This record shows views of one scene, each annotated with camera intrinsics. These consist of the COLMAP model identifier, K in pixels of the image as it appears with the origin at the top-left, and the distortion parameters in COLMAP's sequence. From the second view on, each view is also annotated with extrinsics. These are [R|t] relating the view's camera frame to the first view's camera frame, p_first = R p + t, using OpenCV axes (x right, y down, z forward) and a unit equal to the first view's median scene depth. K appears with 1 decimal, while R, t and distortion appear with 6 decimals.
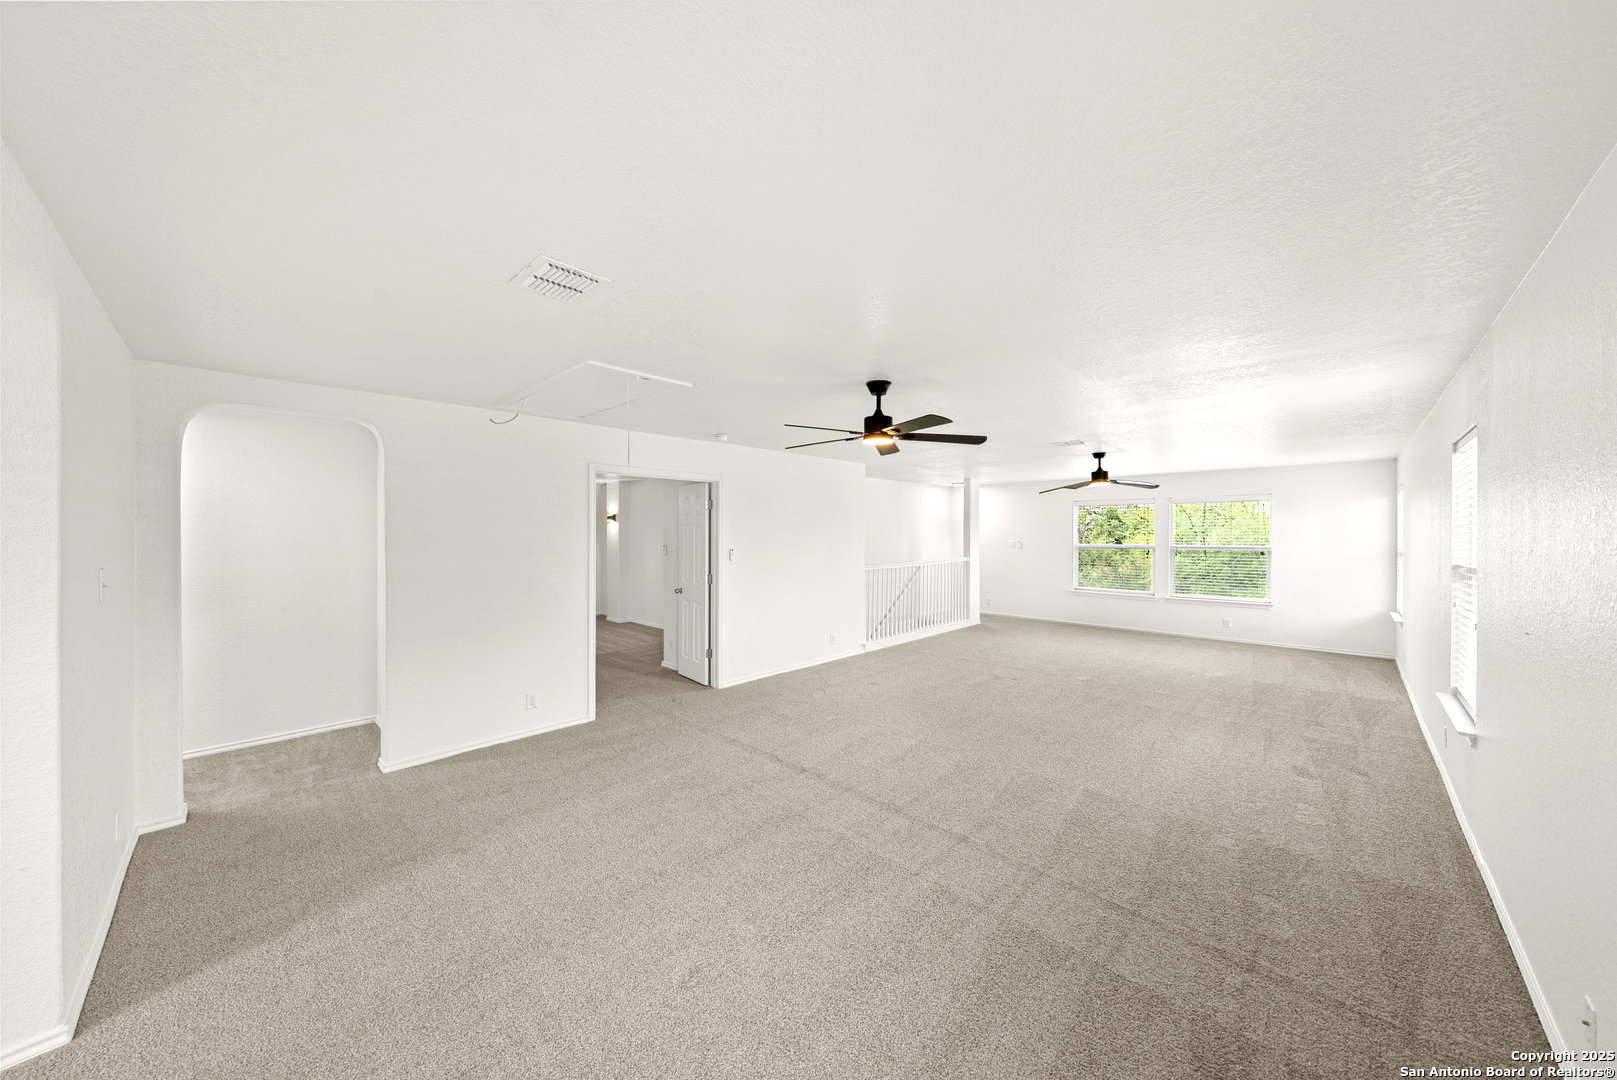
lens RADIAL K [[555.3, 0, 808.5], [0, 555.3, 540.0], [0, 0, 1]] dist [-0.000046, -0.000001]
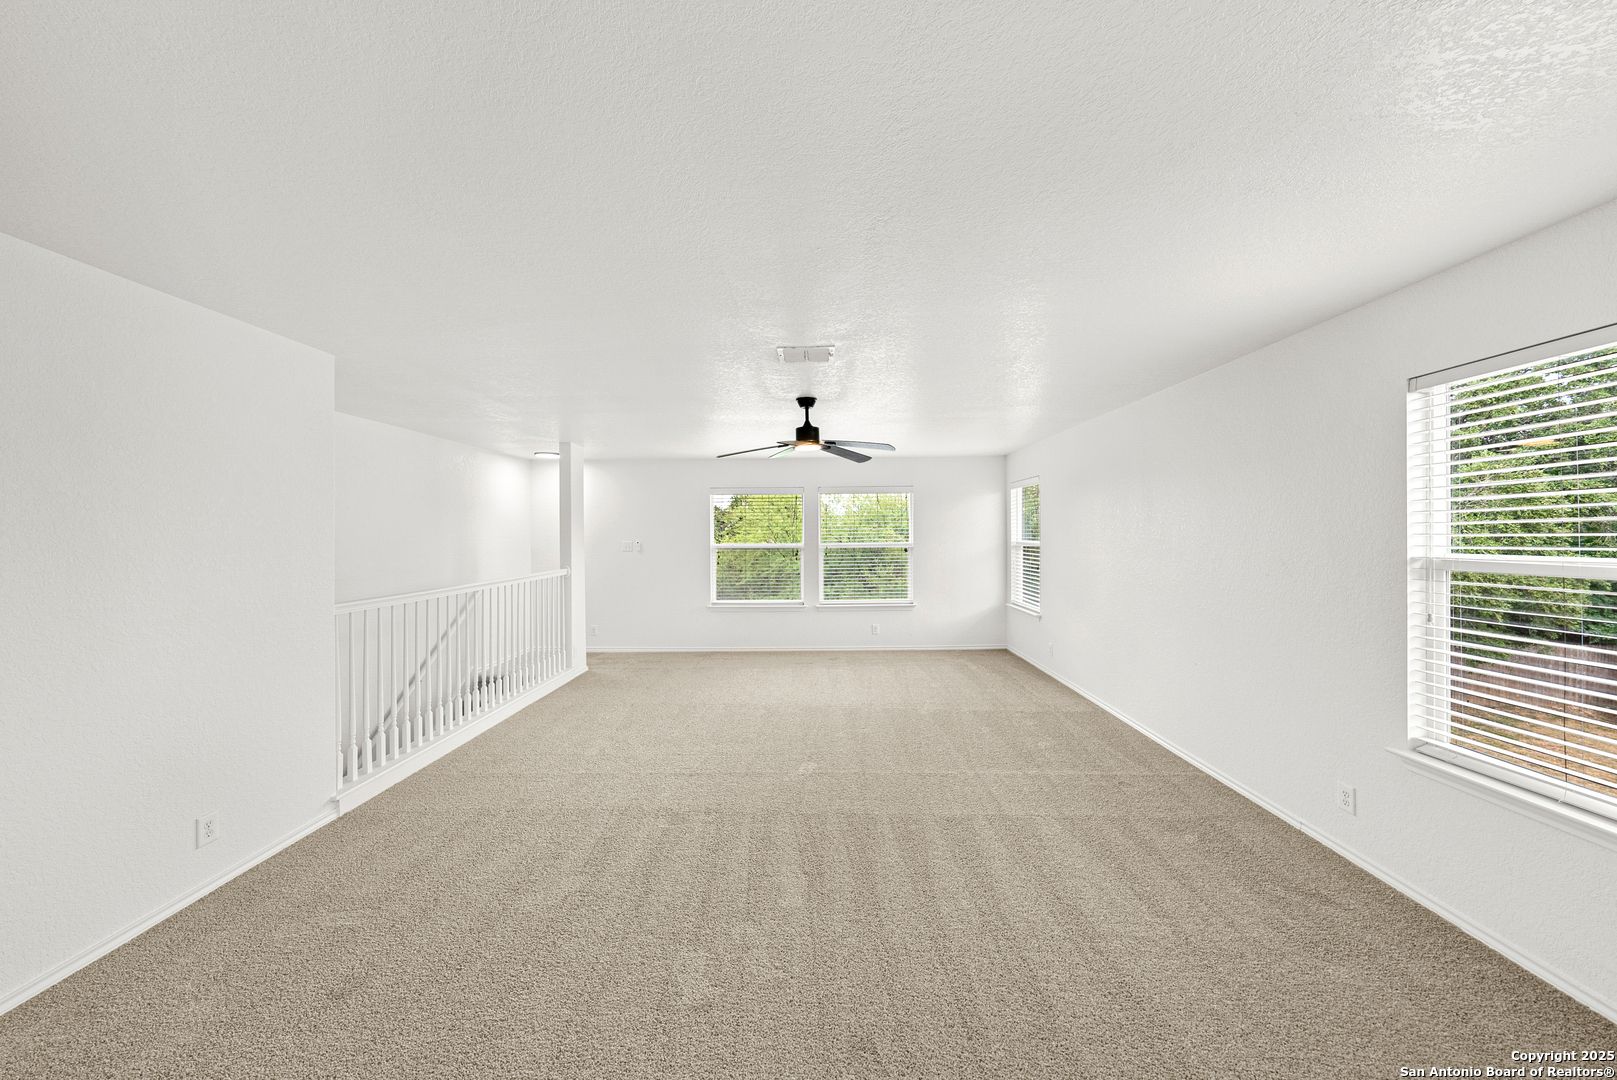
lens RADIAL K [[486.8, 0, 808.5], [0, 486.8, 540.0], [0, 0, 1]] dist [-0.008679, -0.000010]
pose [[0.702665, -0.012922, 0.711403, 0.100283], [0.019377, 0.999812, -0.000979, 0.004233], [-0.711257, 0.014473, 0.702783, 0.475552]]
